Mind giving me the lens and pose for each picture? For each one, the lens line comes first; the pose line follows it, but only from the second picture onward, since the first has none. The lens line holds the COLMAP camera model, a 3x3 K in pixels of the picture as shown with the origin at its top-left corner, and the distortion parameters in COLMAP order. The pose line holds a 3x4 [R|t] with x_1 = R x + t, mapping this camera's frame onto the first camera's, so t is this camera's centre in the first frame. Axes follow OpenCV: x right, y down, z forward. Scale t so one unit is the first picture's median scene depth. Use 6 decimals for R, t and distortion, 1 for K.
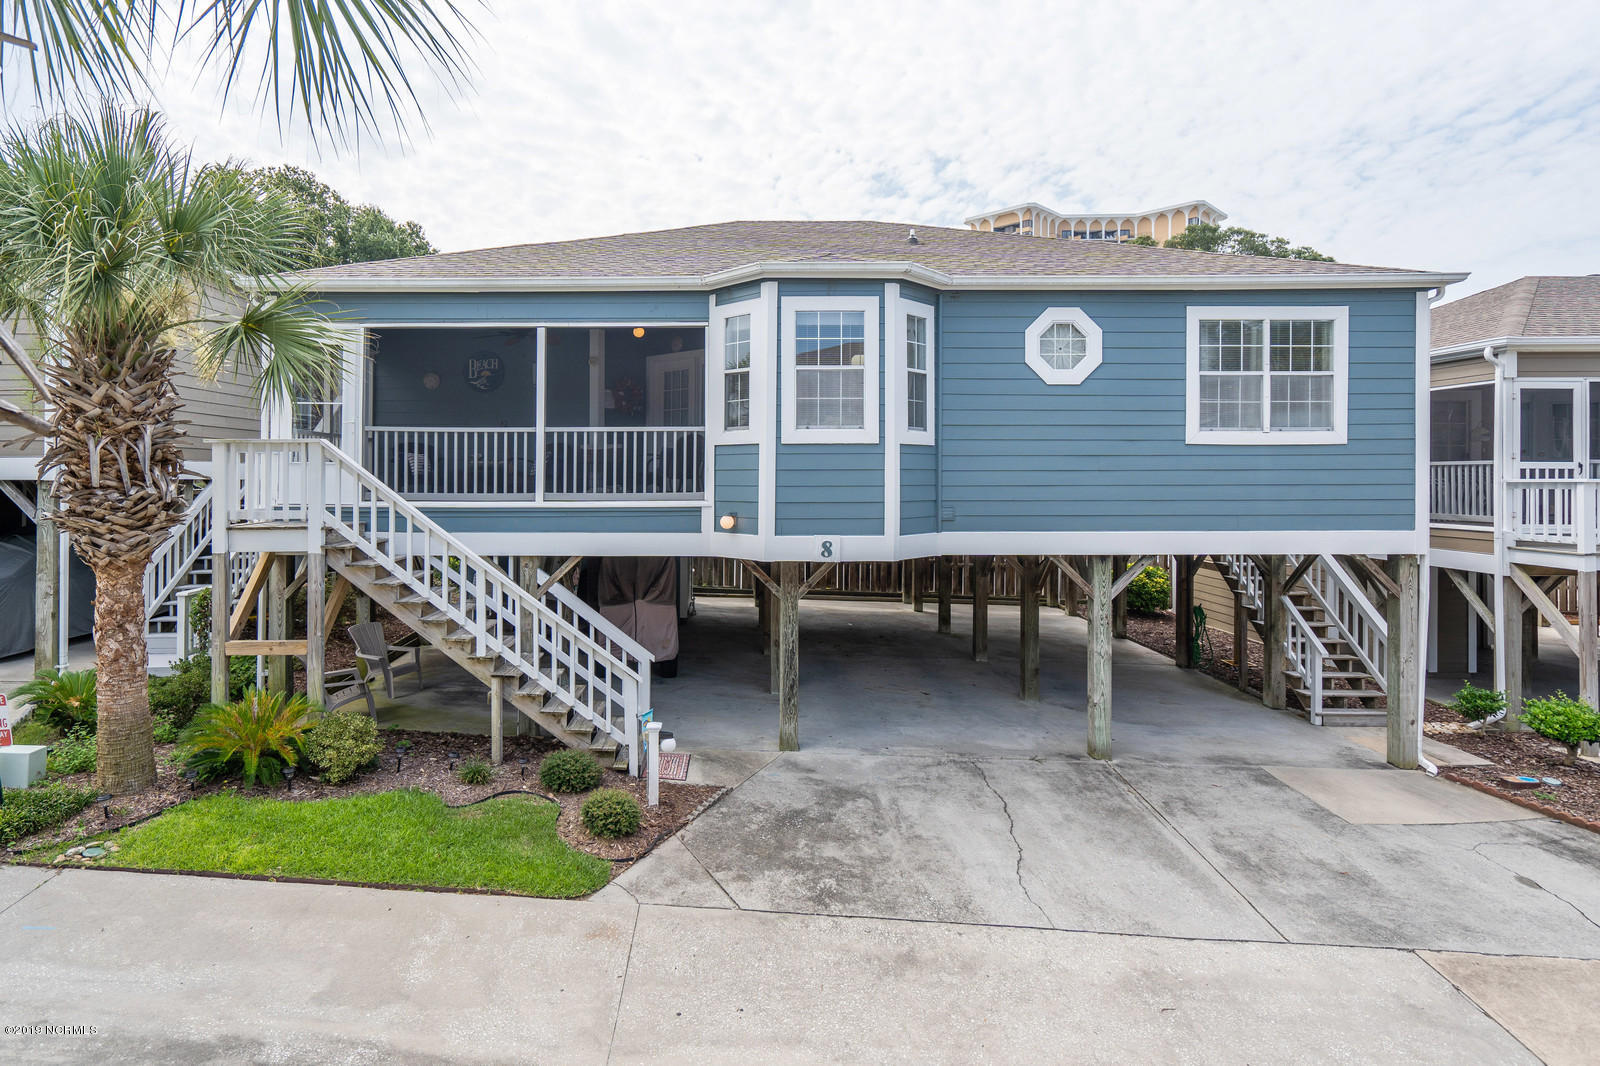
lens RADIAL K [[865.5, 0, 789.4], [0, 865.5, 474.1], [0, 0, 1]] dist [0.000547, -0.000108]
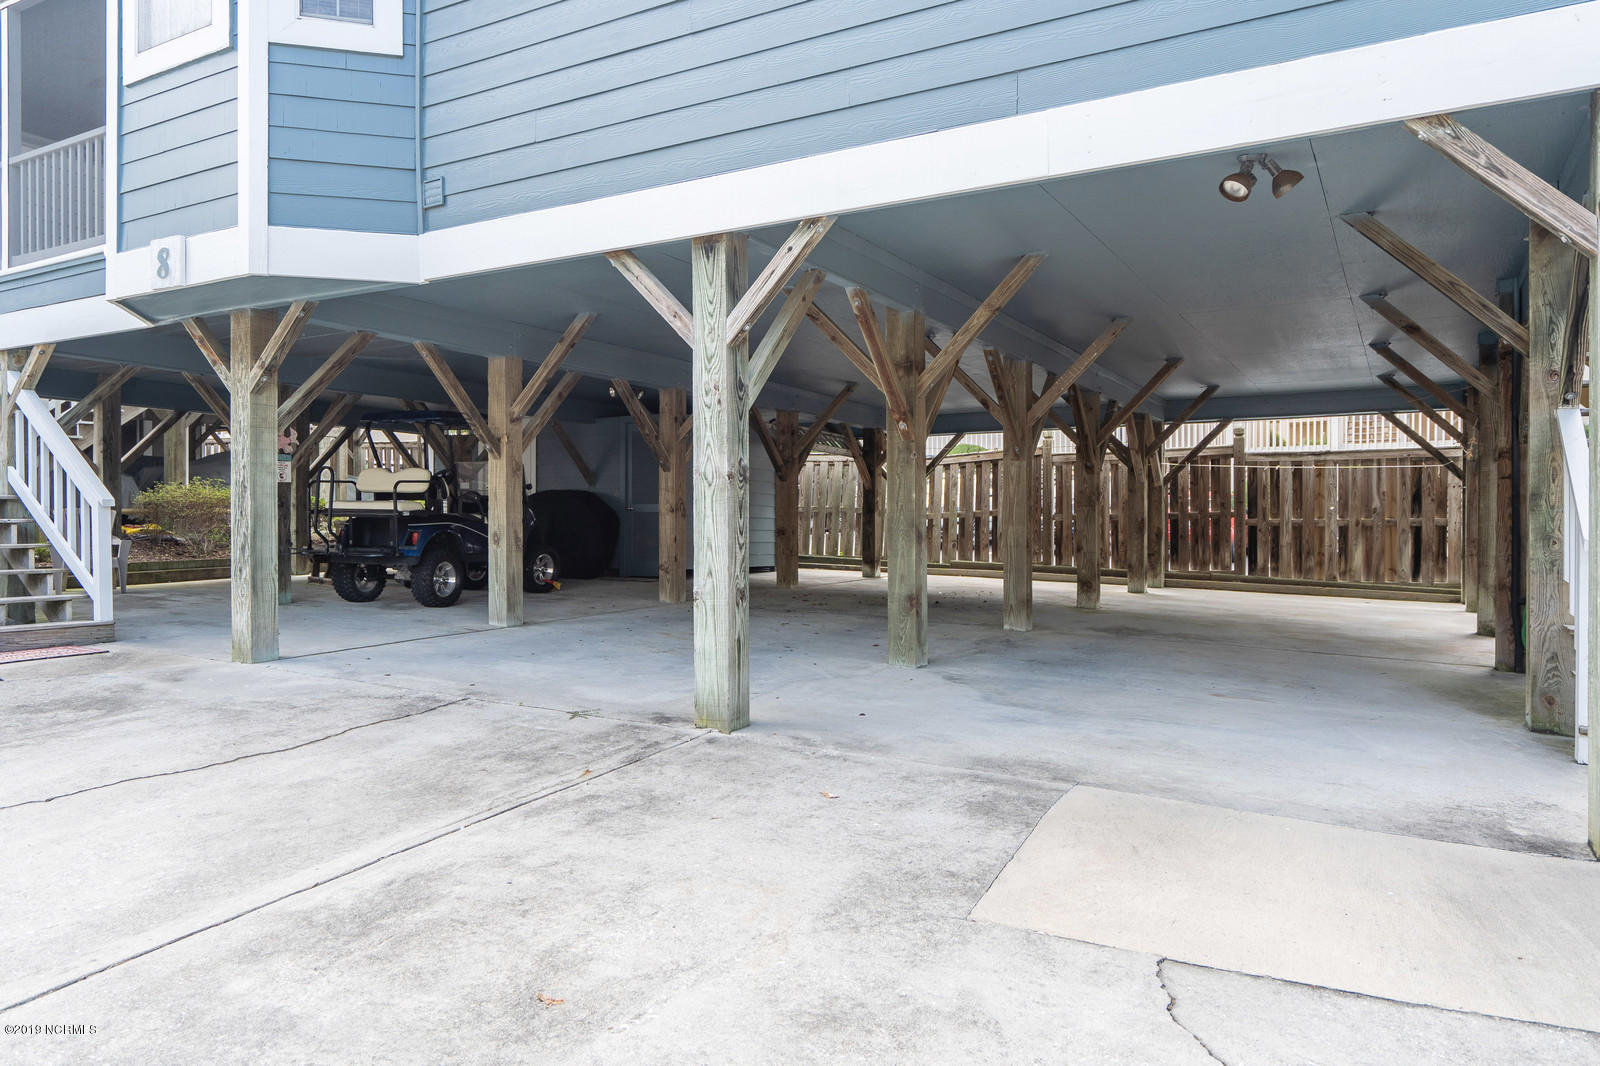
lens RADIAL K [[1156.6, 0, 700.2], [0, 1156.6, 519.0], [0, 0, 1]] dist [-0.003780, -0.000732]
pose [[0.846568, -0.000399, -0.532280, 0.662870], [0.008823, 0.999873, 0.013282, 0.224209], [0.532207, -0.015940, 0.846464, 0.532043]]
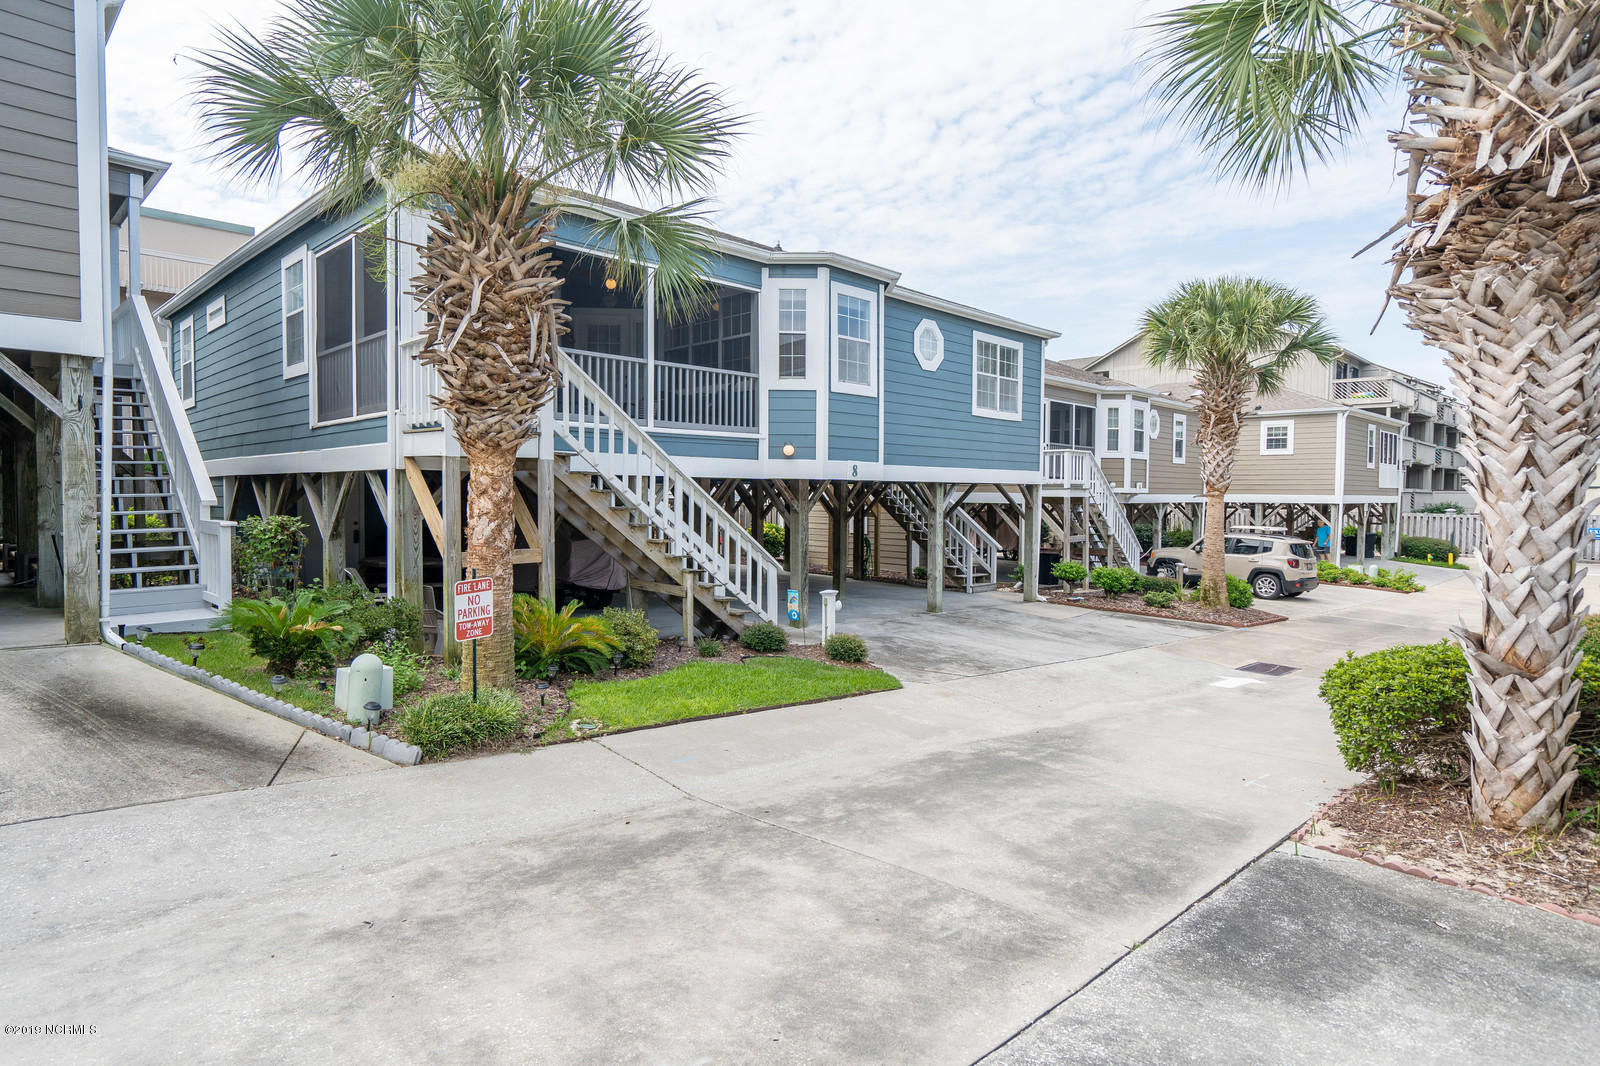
lens RADIAL K [[861.6, 0, 800.0], [0, 861.6, 533.0], [0, 0, 1]] dist [-0.017729, -0.000374]
pose [[0.697224, -0.029859, 0.716231, -0.944728], [-0.001740, 0.999059, 0.043344, 0.118767], [-0.716851, -0.031467, 0.696516, 0.094365]]
